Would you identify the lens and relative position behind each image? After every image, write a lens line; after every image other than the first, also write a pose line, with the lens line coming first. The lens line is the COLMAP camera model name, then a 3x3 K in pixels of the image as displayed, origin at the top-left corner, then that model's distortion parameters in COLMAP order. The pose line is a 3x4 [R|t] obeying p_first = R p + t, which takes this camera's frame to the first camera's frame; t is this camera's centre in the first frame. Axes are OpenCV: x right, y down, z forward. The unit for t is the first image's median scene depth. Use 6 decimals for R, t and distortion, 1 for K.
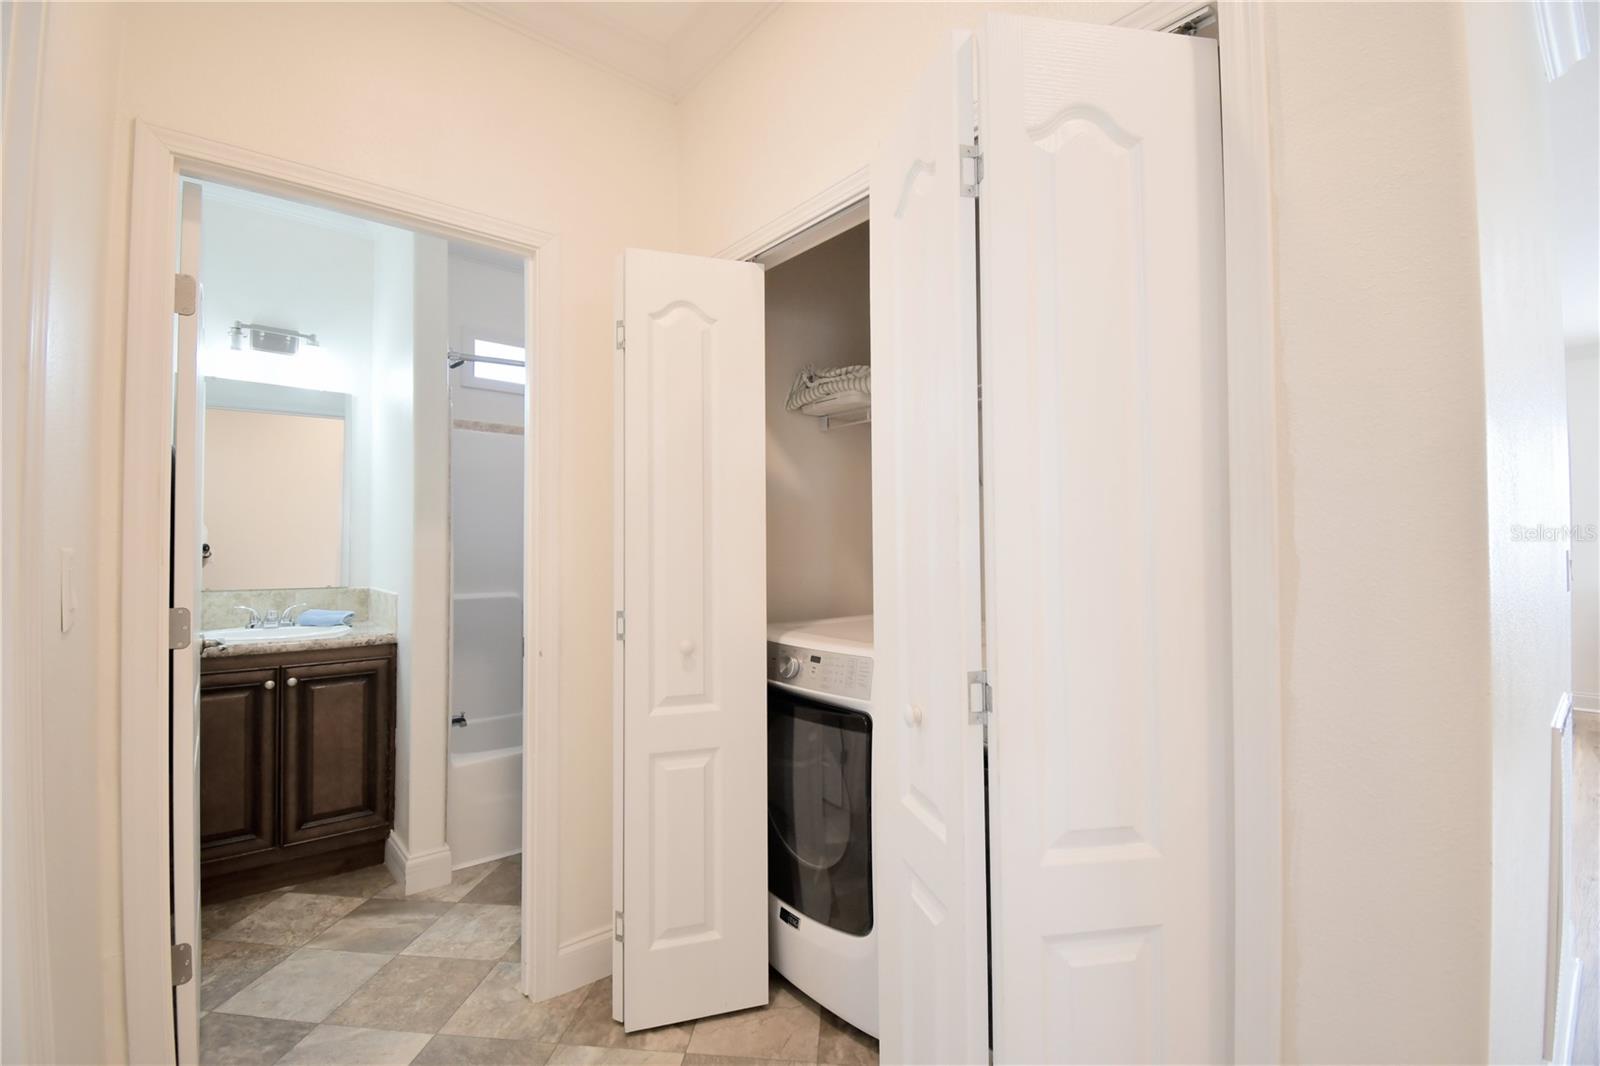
lens RADIAL K [[698.1, 0, 797.1], [0, 698.1, 538.4], [0, 0, 1]] dist [0.011289, -0.019202]
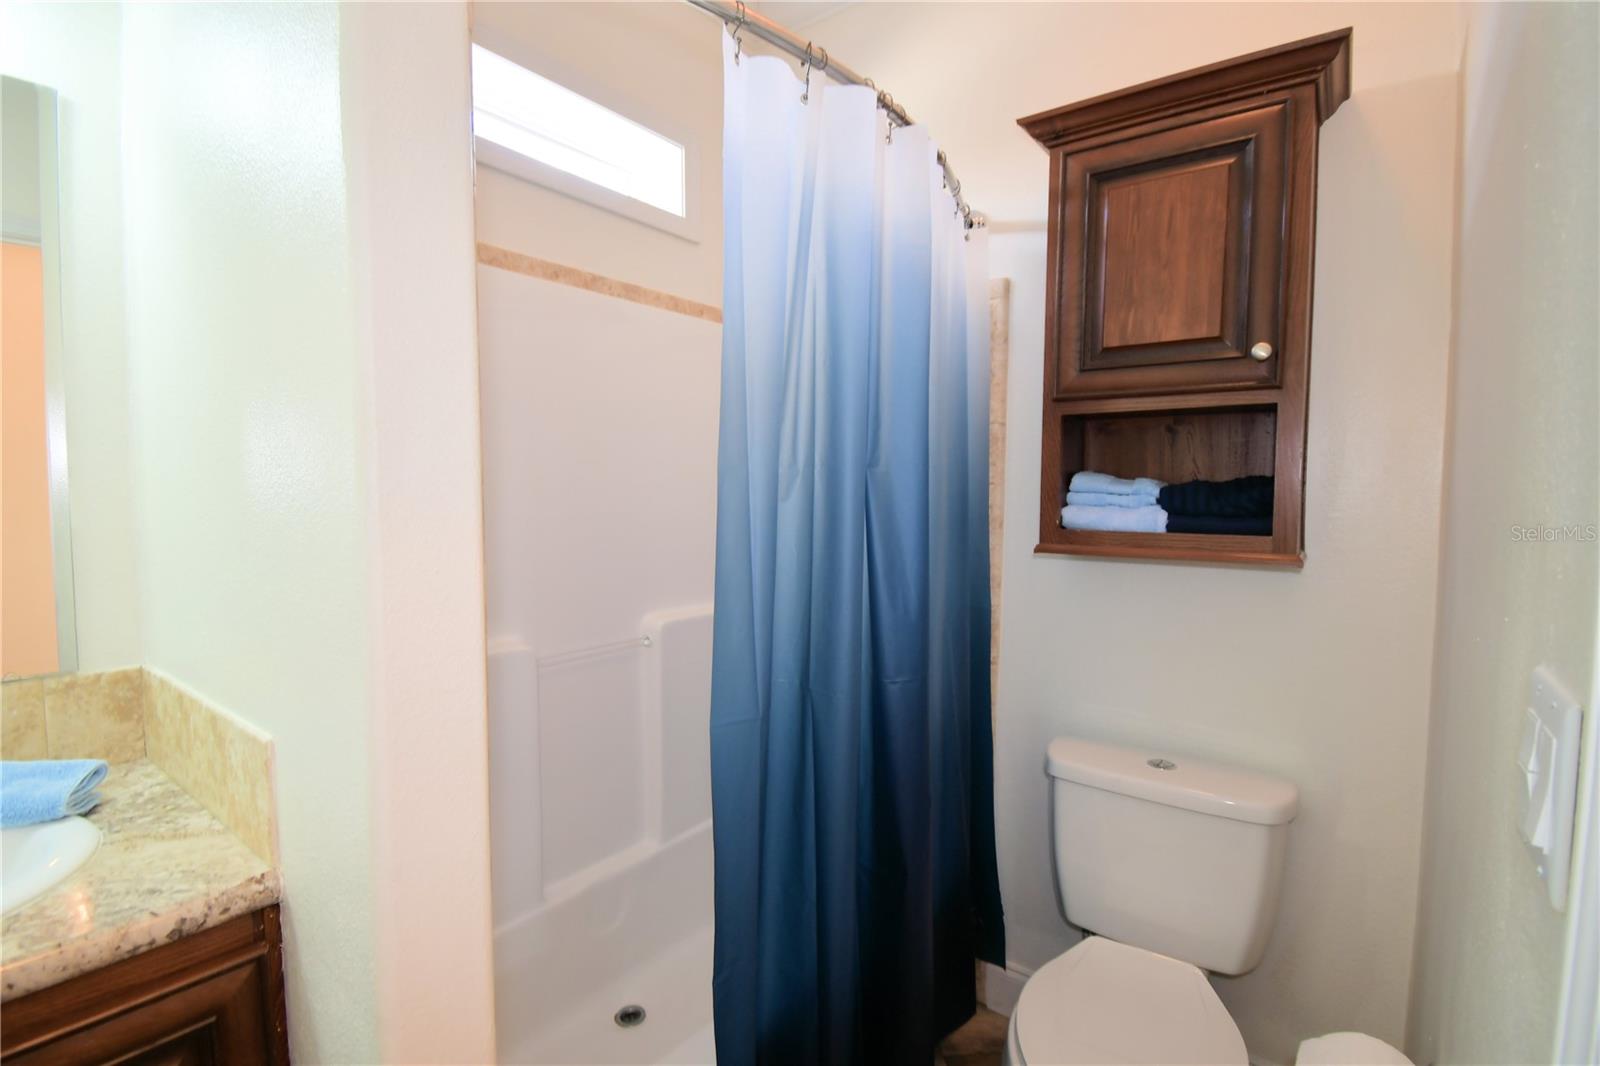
lens RADIAL K [[724.1, 0, 789.1], [0, 724.1, 546.3], [0, 0, 1]] dist [-0.006874, -0.012800]
pose [[0.975511, -0.003982, 0.219914, -0.428430], [-0.016277, 0.995788, 0.090235, -0.030950], [-0.219347, -0.091604, 0.971337, 0.671722]]
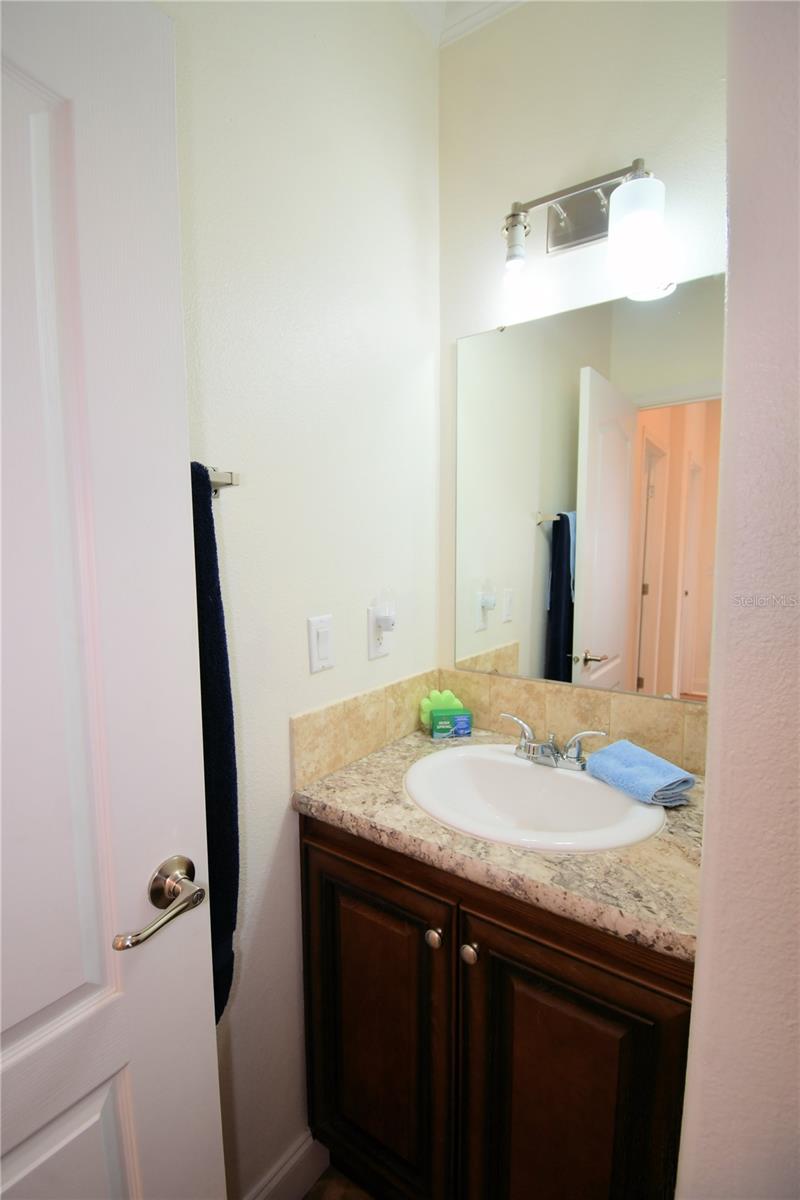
lens RADIAL K [[543.1, 0, 404.9], [0, 543.1, 604.3], [0, 0, 1]] dist [-0.006874, -0.012800]
pose [[0.237188, 0.095334, -0.966775, -0.389767], [0.025496, 0.994219, 0.104296, -0.044143], [0.971129, -0.049386, 0.233386, 0.815908]]
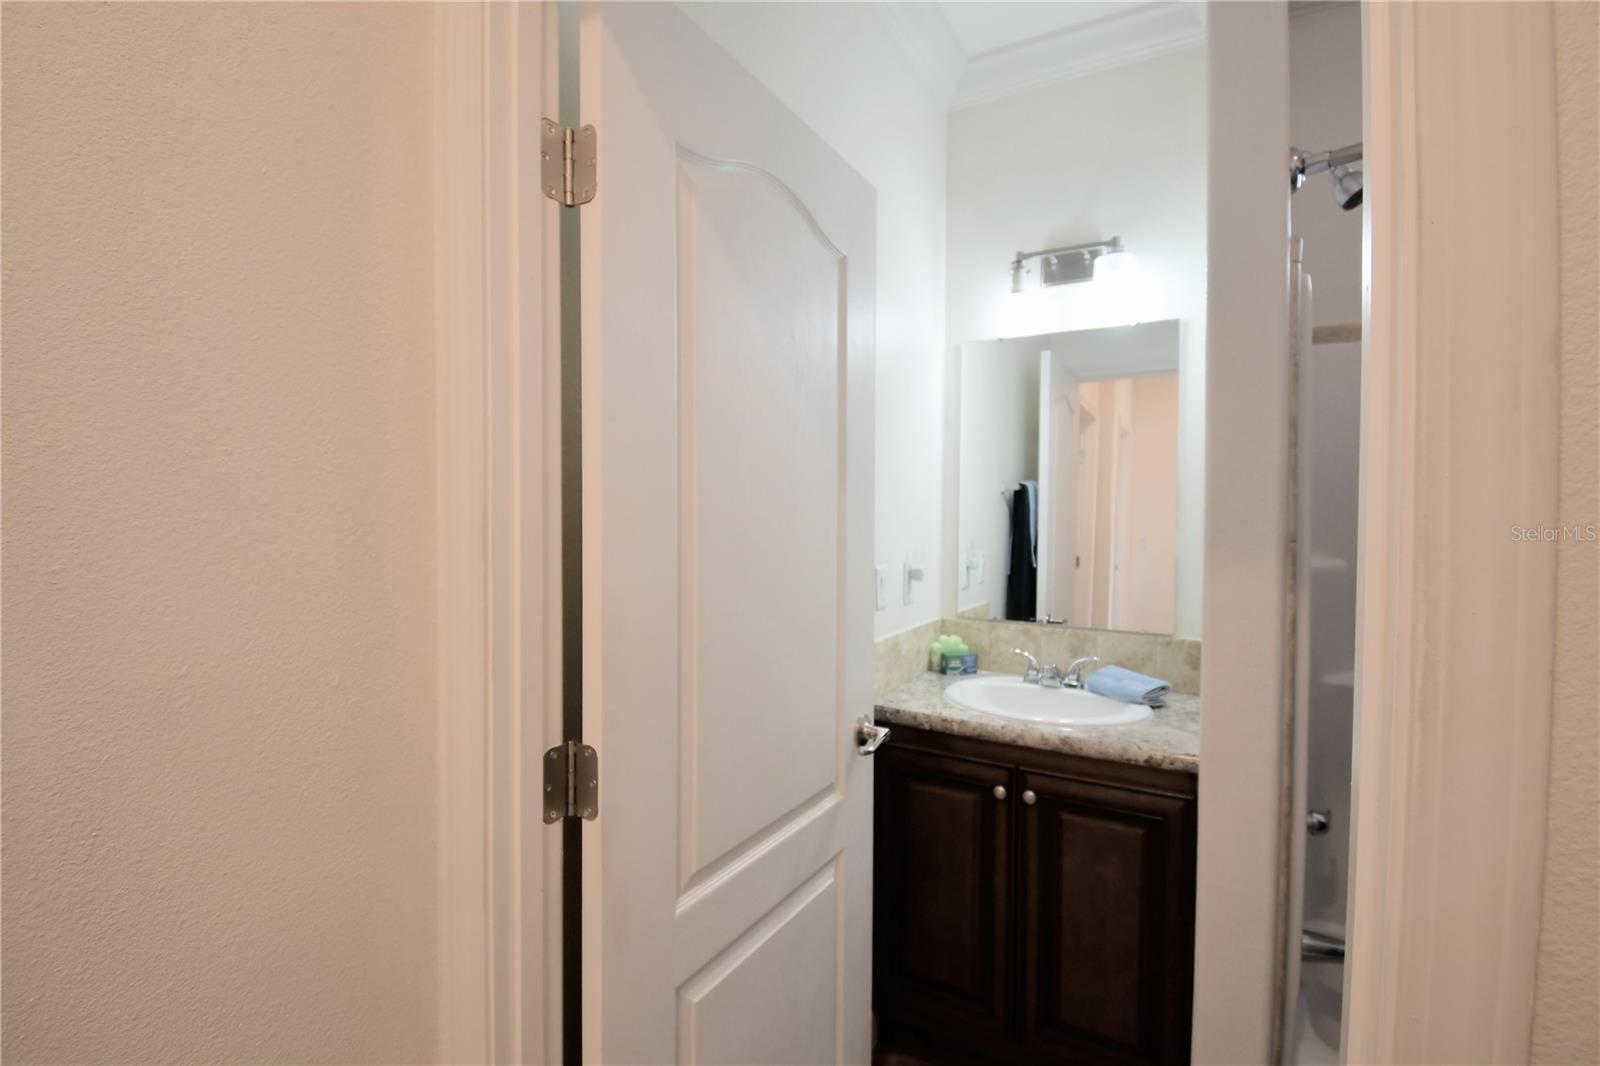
lens RADIAL K [[724.1, 0, 788.2], [0, 724.1, 528.3], [0, 0, 1]] dist [-0.006874, -0.012800]
pose [[0.310991, 0.019173, -0.950220, -0.166858], [0.009780, 0.999679, 0.023372, -0.047377], [0.950363, -0.016562, 0.310703, 0.547924]]
